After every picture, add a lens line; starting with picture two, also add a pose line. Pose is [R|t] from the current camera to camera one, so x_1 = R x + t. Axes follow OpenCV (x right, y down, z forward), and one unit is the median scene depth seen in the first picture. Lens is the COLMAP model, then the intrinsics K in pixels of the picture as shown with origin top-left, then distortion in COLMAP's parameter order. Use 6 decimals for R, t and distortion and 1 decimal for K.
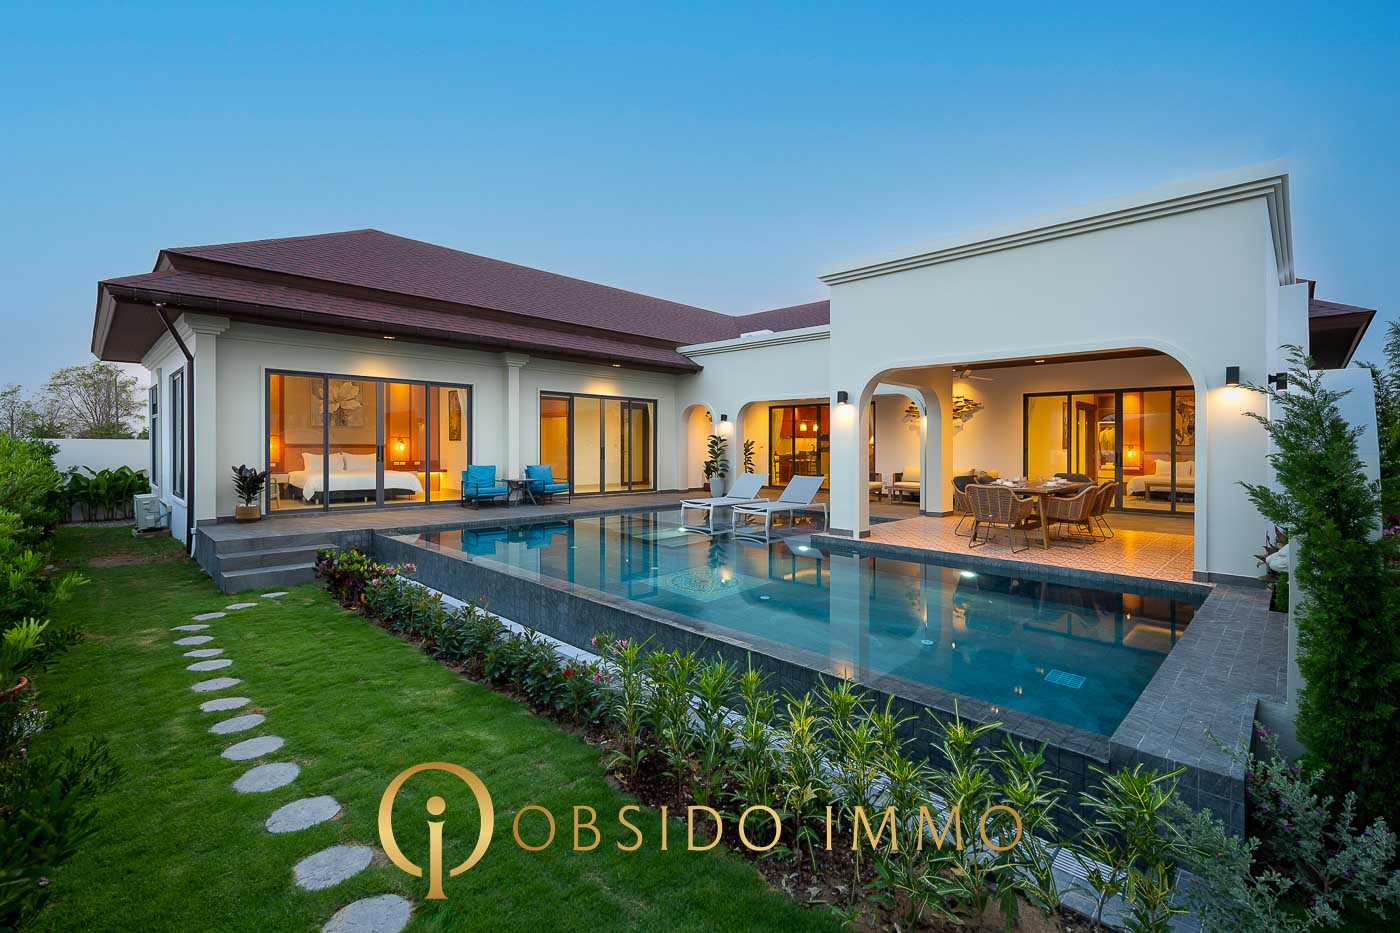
lens RADIAL K [[609.0, 0, 699.0], [0, 609.0, 450.0], [0, 0, 1]] dist [-0.000442, -0.000061]
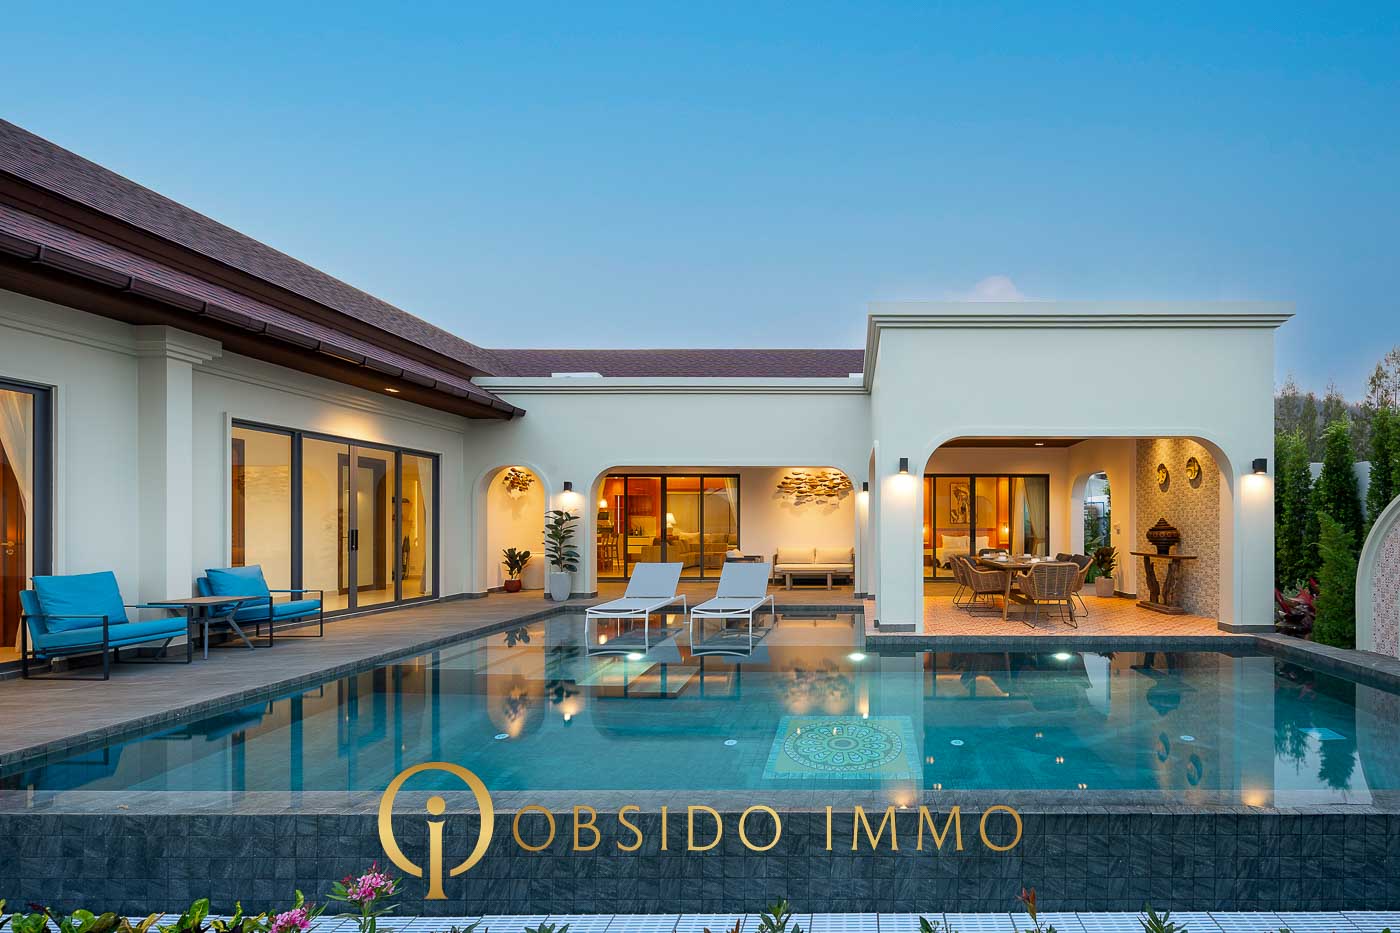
lens RADIAL K [[610.6, 0, 700.2], [0, 610.6, 527.3], [0, 0, 1]] dist [0.015706, 0.000037]
pose [[0.708255, -0.007459, 0.705917, -0.346378], [0.011188, 0.999937, -0.000659, -0.002961], [-0.705868, 0.008365, 0.708294, 0.382022]]
